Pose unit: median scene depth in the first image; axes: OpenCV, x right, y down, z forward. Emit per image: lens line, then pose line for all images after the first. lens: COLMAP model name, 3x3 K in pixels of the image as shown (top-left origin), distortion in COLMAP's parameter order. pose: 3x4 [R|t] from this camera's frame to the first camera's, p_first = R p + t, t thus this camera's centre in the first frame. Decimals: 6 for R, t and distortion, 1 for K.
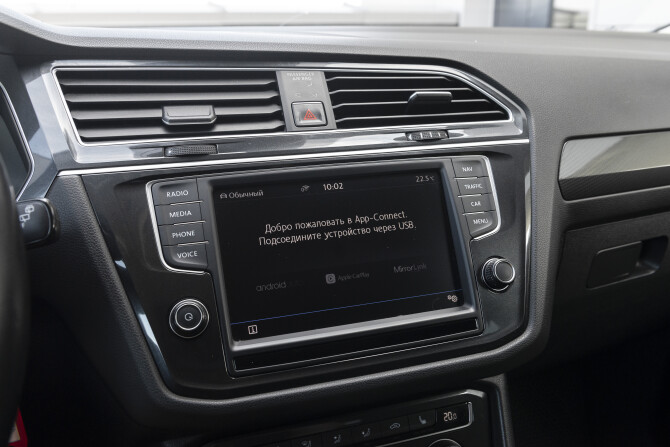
lens RADIAL K [[600.8, 0, 335.0], [0, 600.8, 223.5], [0, 0, 1]] dist [-0.007936, -0.002250]
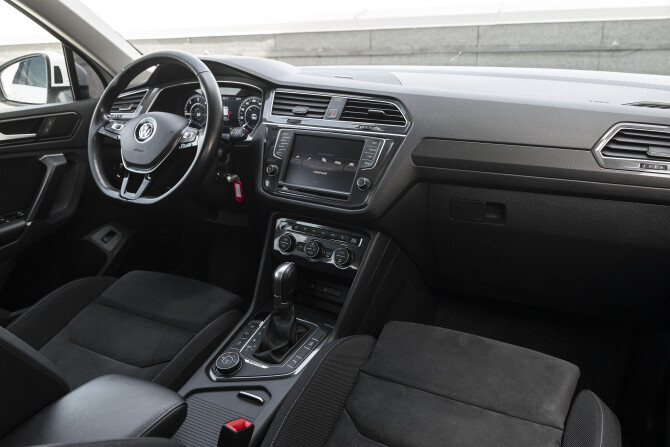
lens RADIAL K [[551.3, 0, 335.0], [0, 551.3, 223.5], [0, 0, 1]] dist [-0.008606, -0.004558]
pose [[0.617508, 0.254541, -0.744239, 1.923065], [-0.218510, 0.964460, 0.148559, -0.073217], [0.755604, 0.070887, 0.651182, -0.584301]]
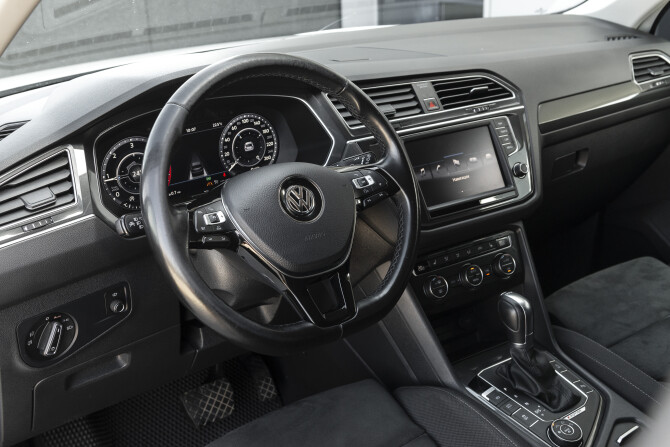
lens RADIAL K [[748.7, 0, 335.0], [0, 748.7, 223.5], [0, 0, 1]] dist [-0.012241, 0.002514]
pose [[0.972435, -0.115343, 0.202646, -0.927190], [0.104452, 0.992489, 0.063680, 0.031088], [-0.208469, -0.040758, 0.977179, -1.474184]]
